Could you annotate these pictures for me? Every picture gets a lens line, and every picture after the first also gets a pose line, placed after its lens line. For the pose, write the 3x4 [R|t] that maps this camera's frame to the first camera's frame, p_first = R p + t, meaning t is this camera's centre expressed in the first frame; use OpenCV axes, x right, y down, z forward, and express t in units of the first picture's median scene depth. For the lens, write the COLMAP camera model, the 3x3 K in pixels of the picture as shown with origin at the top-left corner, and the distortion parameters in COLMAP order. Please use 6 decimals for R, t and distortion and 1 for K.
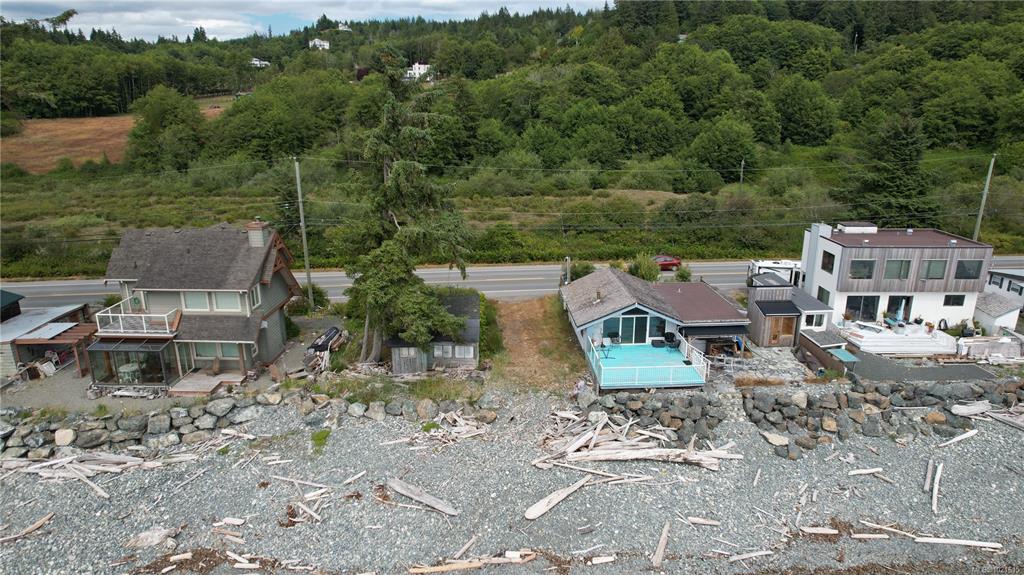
lens RADIAL K [[652.5, 0, 511.9], [0, 652.5, 292.6], [0, 0, 1]] dist [-0.035295, 0.018400]
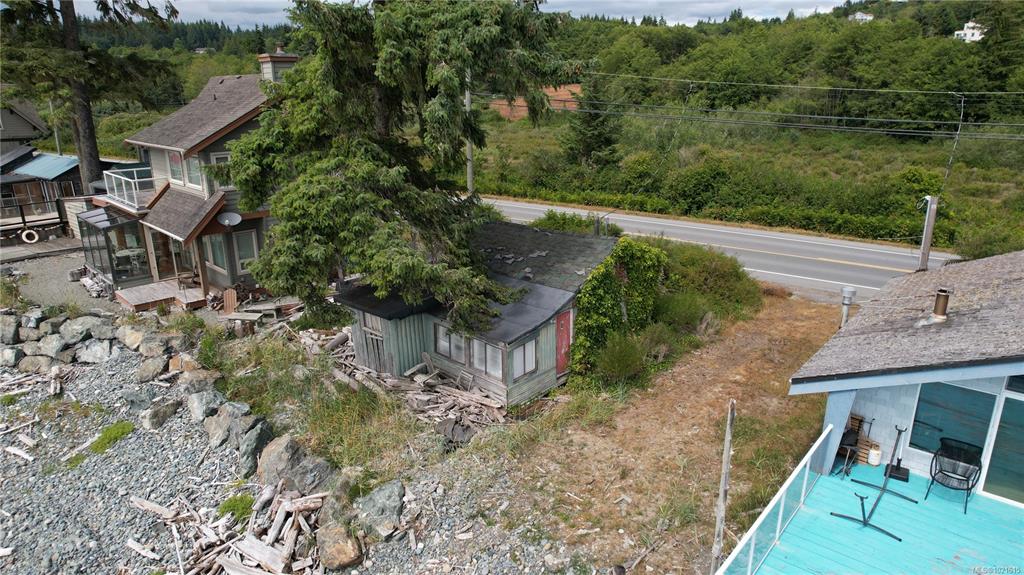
lens RADIAL K [[652.5, 0, 513.7], [0, 652.5, 286.6], [0, 0, 1]] dist [-0.035295, 0.018400]
pose [[0.731313, 0.197122, -0.652935, 0.180203], [-0.190943, 0.978215, 0.081461, 0.010888], [0.654769, 0.065100, 0.753020, 0.655088]]
